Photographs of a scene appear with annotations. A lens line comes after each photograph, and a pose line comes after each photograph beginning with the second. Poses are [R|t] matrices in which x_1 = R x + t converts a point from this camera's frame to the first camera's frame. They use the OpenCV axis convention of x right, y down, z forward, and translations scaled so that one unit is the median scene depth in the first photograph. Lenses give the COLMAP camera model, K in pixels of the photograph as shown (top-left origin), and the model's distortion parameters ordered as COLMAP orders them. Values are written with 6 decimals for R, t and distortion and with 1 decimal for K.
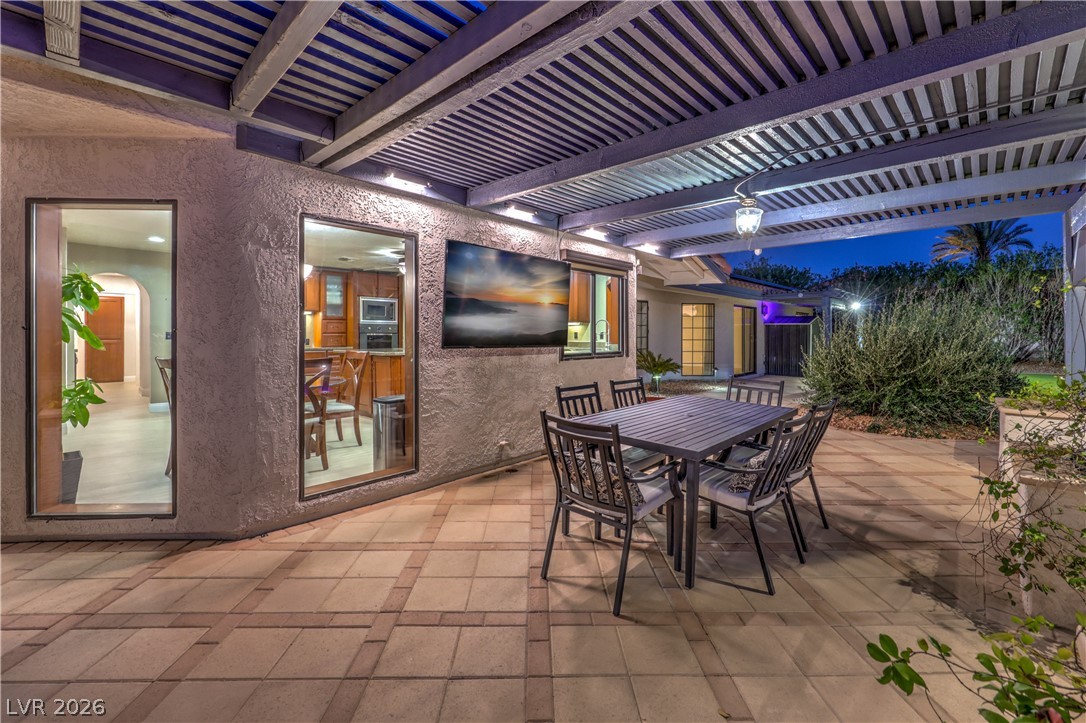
lens RADIAL K [[448.8, 0, 549.2], [0, 448.8, 335.8], [0, 0, 1]] dist [0.001846, -0.001686]
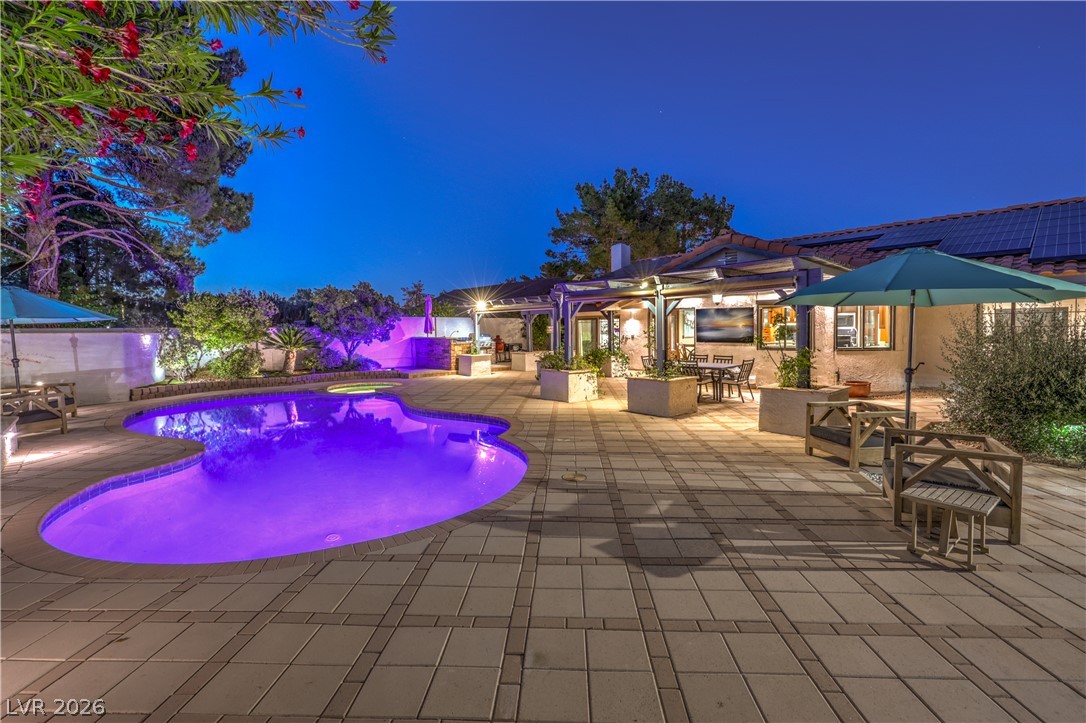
lens RADIAL K [[479.8, 0, 553.8], [0, 479.8, 344.6], [0, 0, 1]] dist [0.000859, -0.000224]
pose [[-0.056299, 0.028254, -0.998014, 2.747318], [0.005335, 0.999594, 0.027998, -0.048668], [0.998400, -0.003749, -0.056427, 0.119781]]
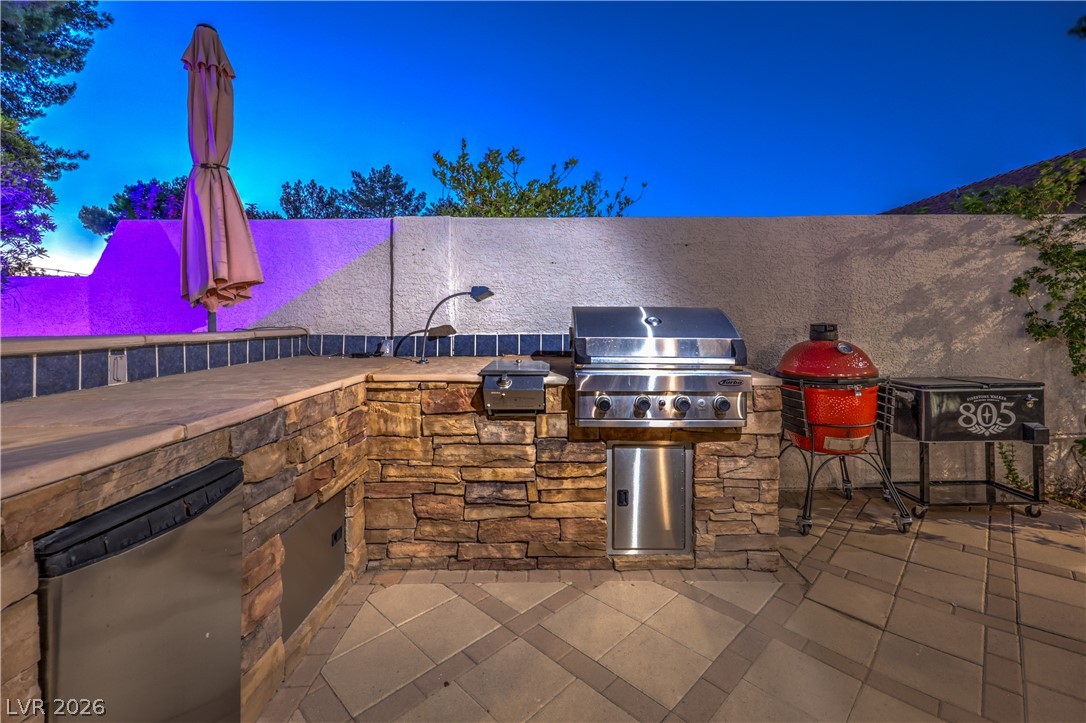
lens RADIAL K [[448.8, 0, 548.1], [0, 448.8, 325.7], [0, 0, 1]] dist [0.001846, -0.001686]
pose [[-0.724079, 0.008958, -0.689659, -1.317333], [0.007318, 0.999959, 0.005305, -0.013063], [0.689678, -0.001205, -0.724115, -0.517771]]
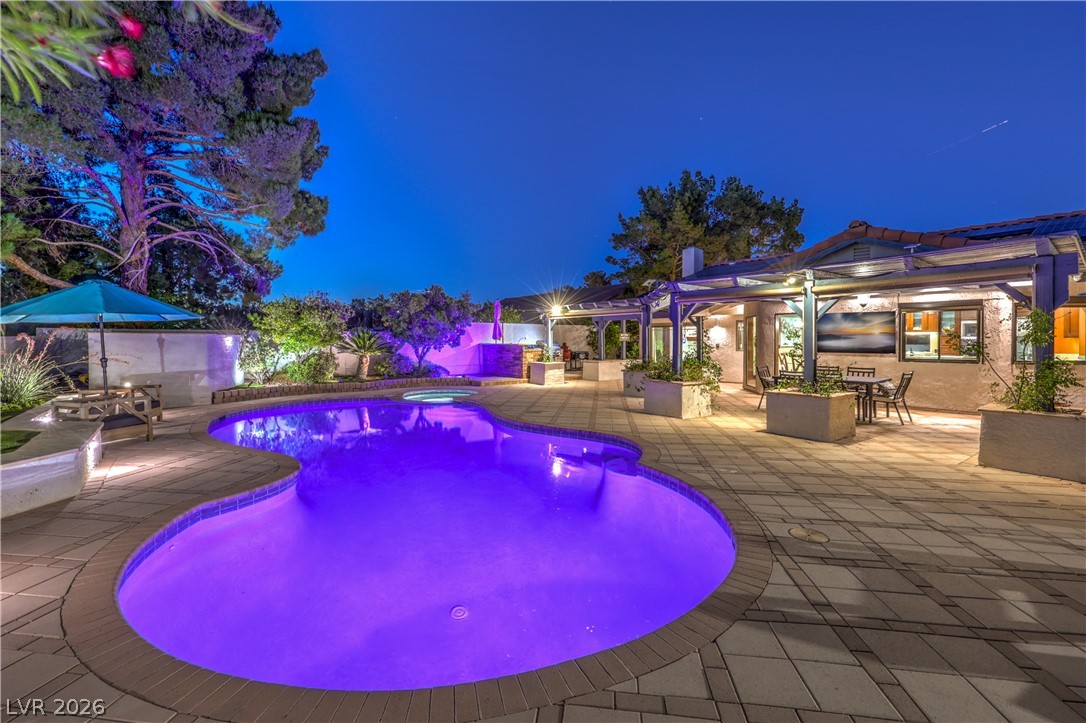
lens RADIAL K [[469.1, 0, 544.6], [0, 469.1, 347.9], [0, 0, 1]] dist [-0.001248, 0.000430]
pose [[-0.152116, 0.013181, -0.988275, 2.458292], [-0.005750, 0.999882, 0.014221, -0.024555], [0.988346, 0.007846, -0.152023, -0.216202]]
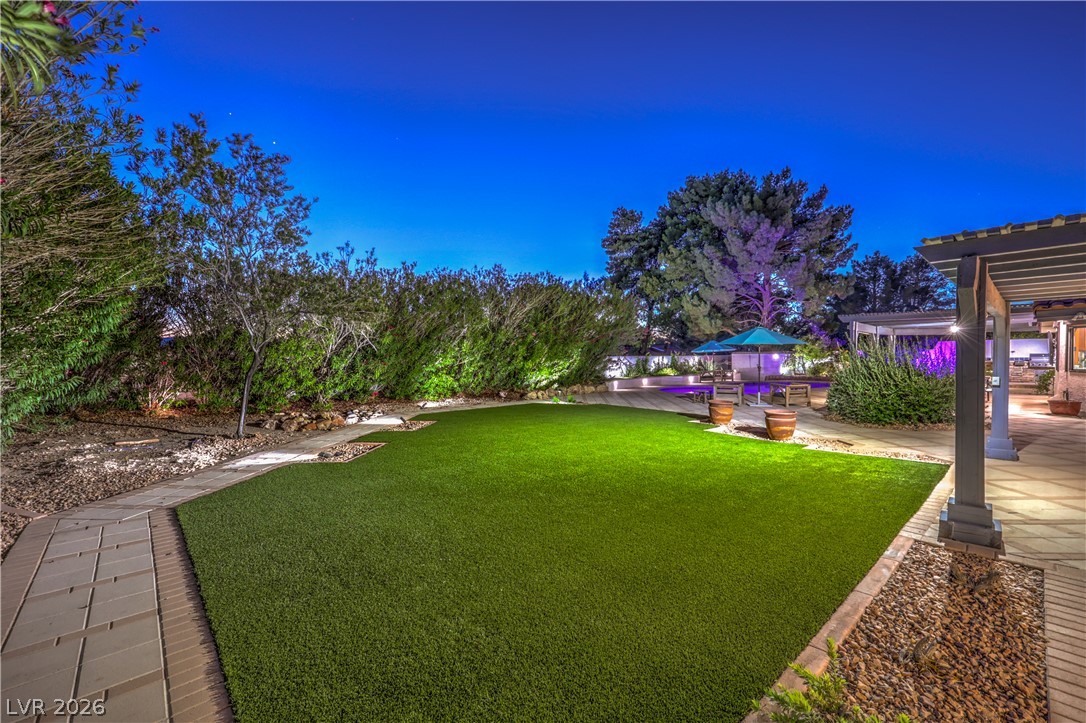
lens RADIAL K [[448.8, 0, 550.7], [0, 448.8, 365.2], [0, 0, 1]] dist [0.001846, -0.001686]
pose [[-0.998207, 0.004077, 0.059718, 2.858014], [0.005390, 0.999747, 0.021846, -0.042893], [-0.059614, 0.022128, -0.997976, 3.938441]]
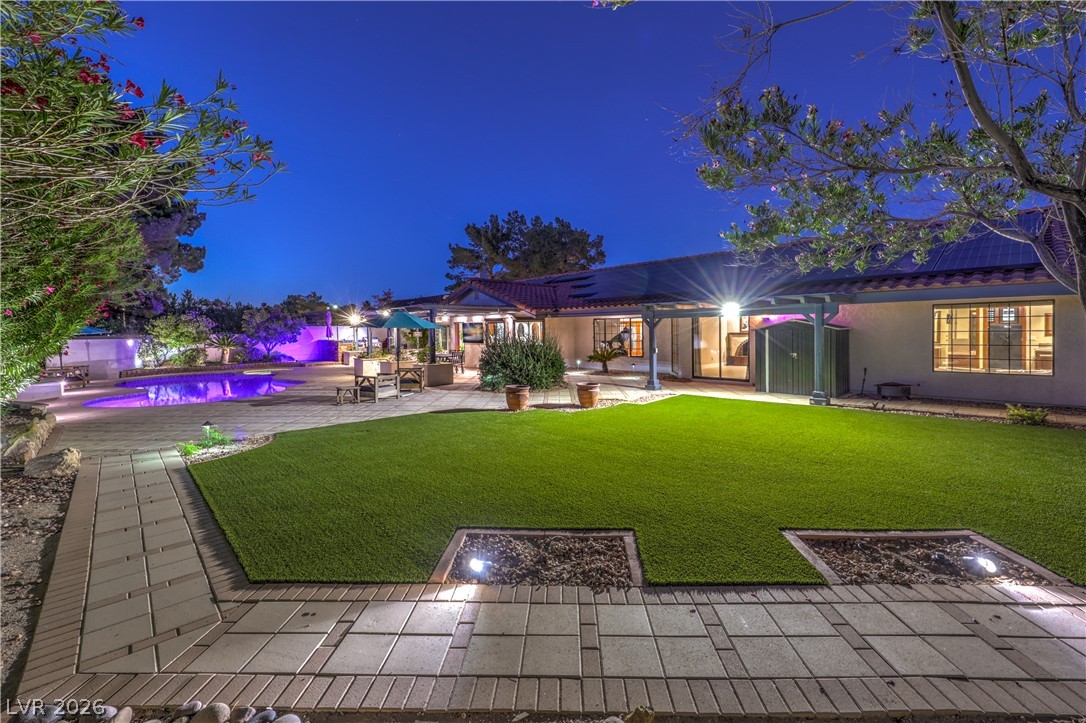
lens RADIAL K [[448.8, 0, 547.2], [0, 448.8, 339.0], [0, 0, 1]] dist [0.001846, -0.001686]
pose [[-0.036846, 0.017070, -0.999175, 4.343325], [0.009932, 0.999811, 0.016715, -0.082119], [0.999272, -0.009308, -0.037008, 1.845767]]
